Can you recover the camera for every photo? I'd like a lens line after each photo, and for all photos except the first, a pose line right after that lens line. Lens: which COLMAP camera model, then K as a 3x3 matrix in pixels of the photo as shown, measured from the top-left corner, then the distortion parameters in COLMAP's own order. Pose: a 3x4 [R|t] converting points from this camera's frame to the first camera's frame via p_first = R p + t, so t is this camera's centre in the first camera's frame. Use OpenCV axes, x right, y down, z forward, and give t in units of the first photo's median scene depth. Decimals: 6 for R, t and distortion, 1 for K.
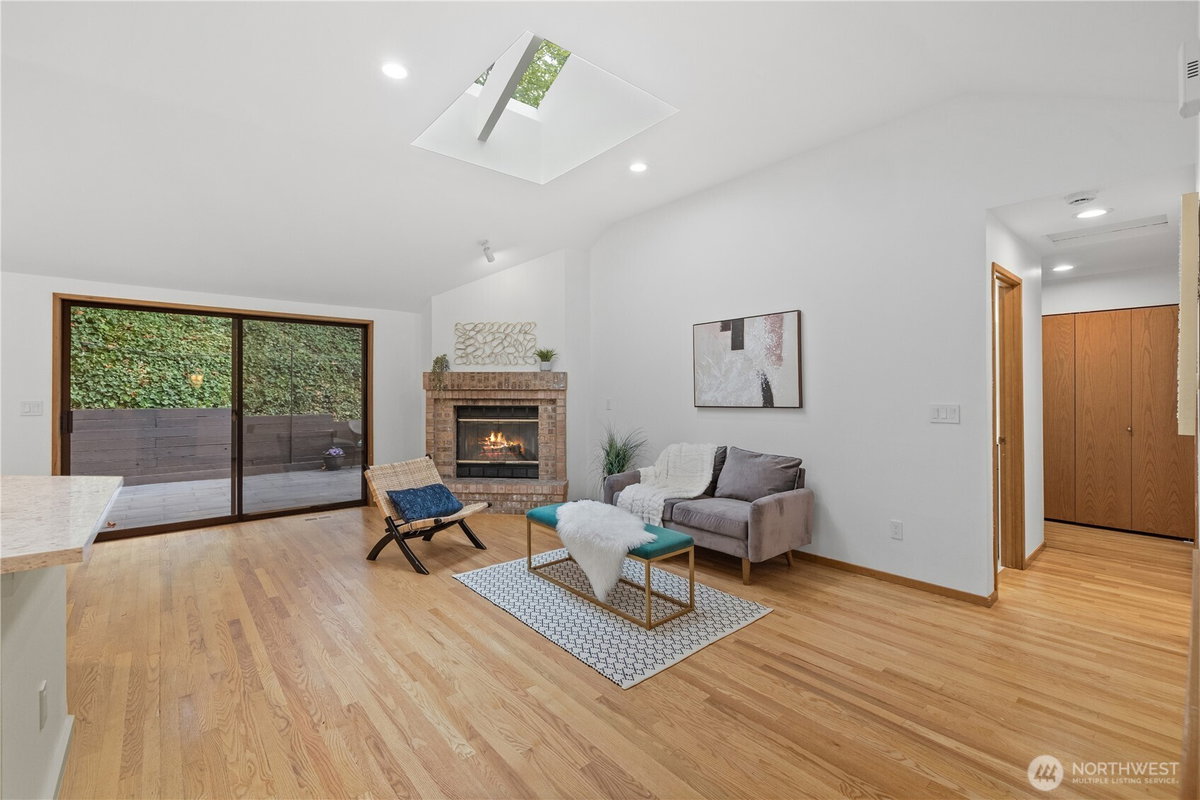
lens RADIAL K [[509.7, 0, 596.9], [0, 509.7, 393.2], [0, 0, 1]] dist [-0.000135, 0.000054]
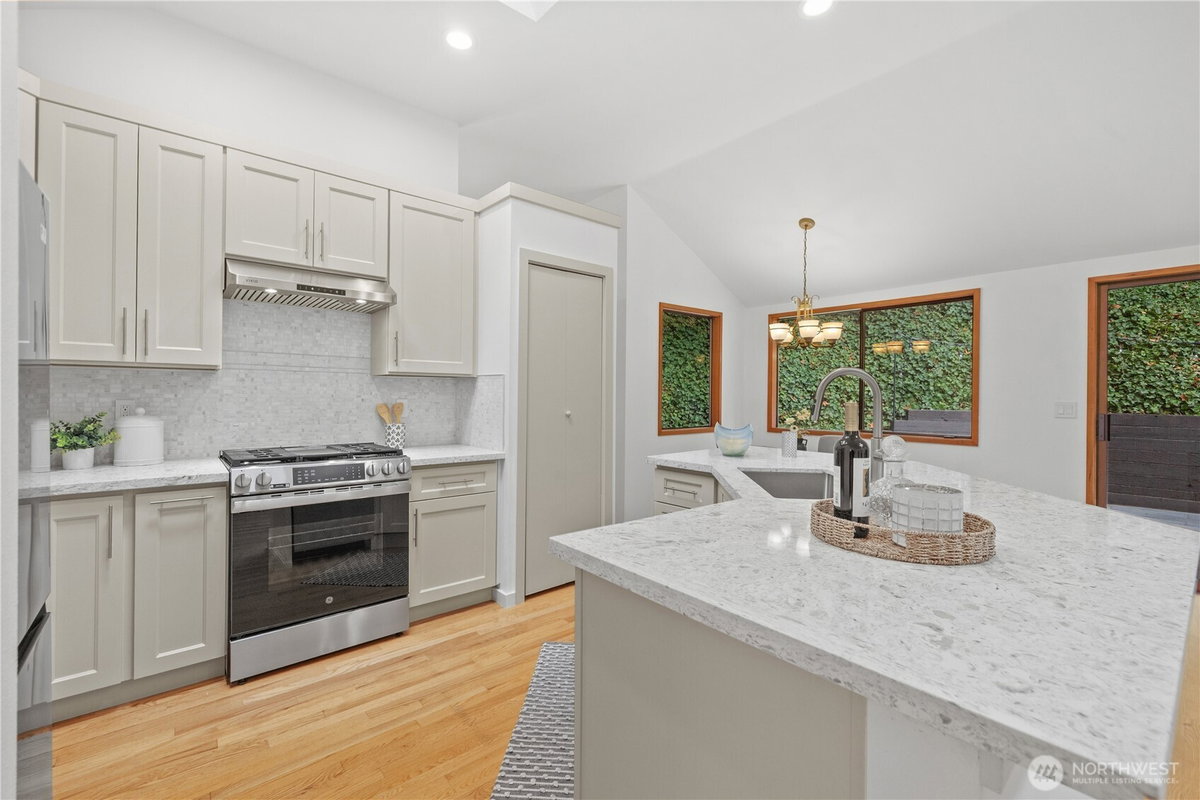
lens RADIAL K [[509.7, 0, 593.7], [0, 509.7, 393.4], [0, 0, 1]] dist [-0.000135, 0.000054]
pose [[-0.016326, -0.000339, -0.999867, -0.140352], [-0.007960, 0.999968, -0.000209, 0.005316], [0.999835, 0.007956, -0.016328, 0.130607]]
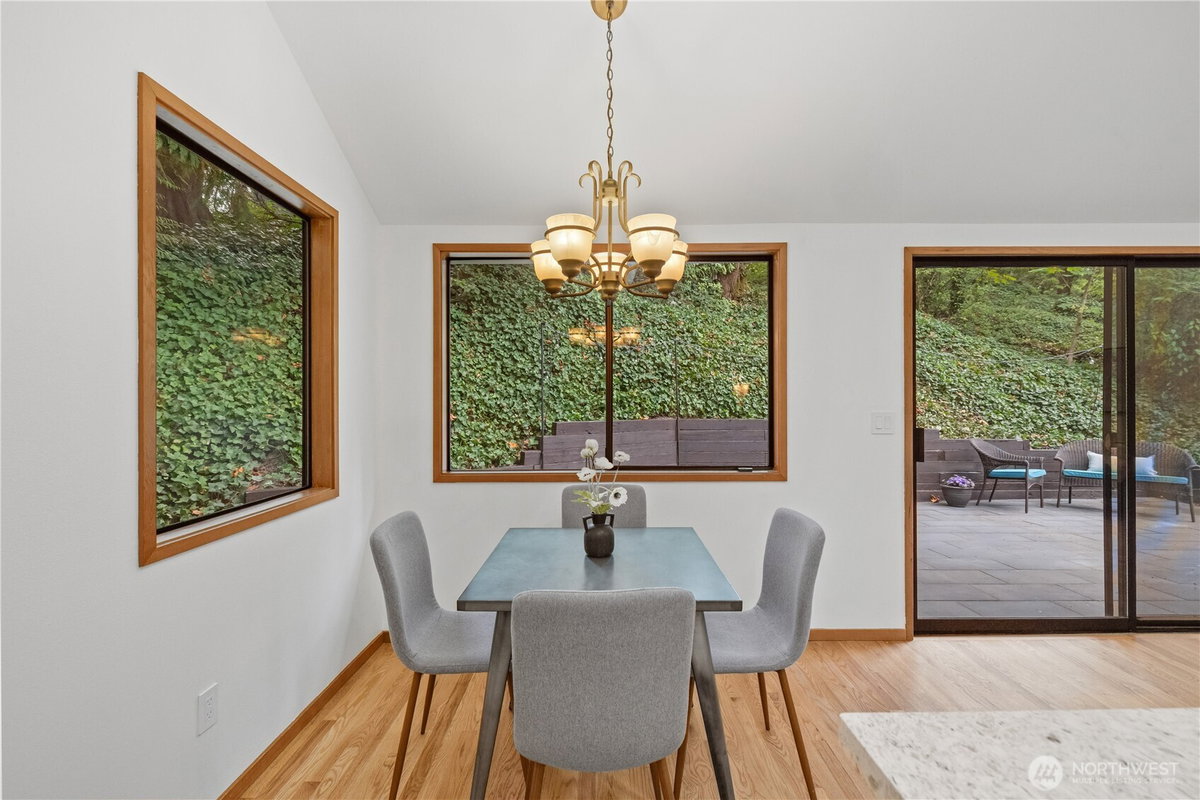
lens RADIAL K [[509.7, 0, 598.5], [0, 509.7, 400.3], [0, 0, 1]] dist [-0.000135, 0.000054]
pose [[0.759811, -0.005915, -0.650117, -0.723536], [0.002727, 0.999979, -0.005912, 0.002069], [0.650138, 0.002719, 0.759811, 0.186031]]
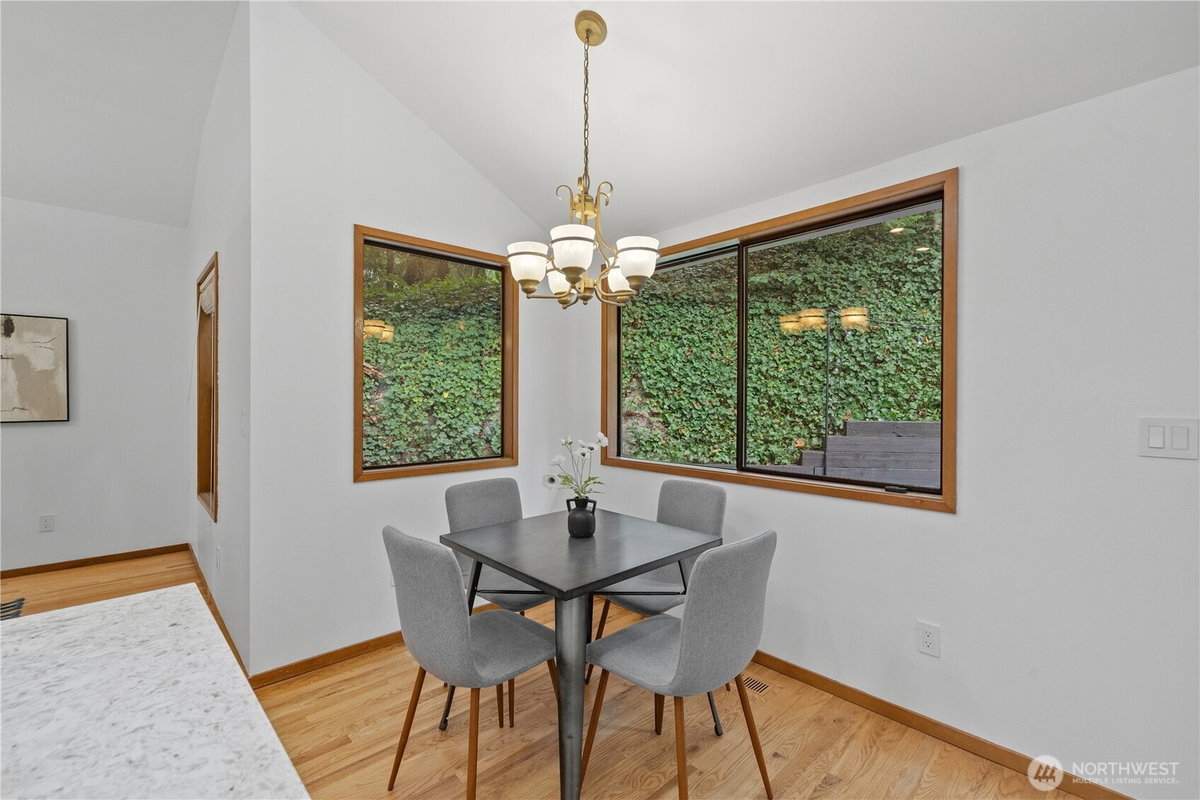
lens RADIAL K [[509.7, 0, 592.9], [0, 509.7, 398.5], [0, 0, 1]] dist [-0.000135, 0.000054]
pose [[0.037007, 0.000527, -0.999315, -0.570941], [-0.002596, 0.999997, 0.000431, 0.001388], [0.999312, 0.002579, 0.037008, 0.431325]]
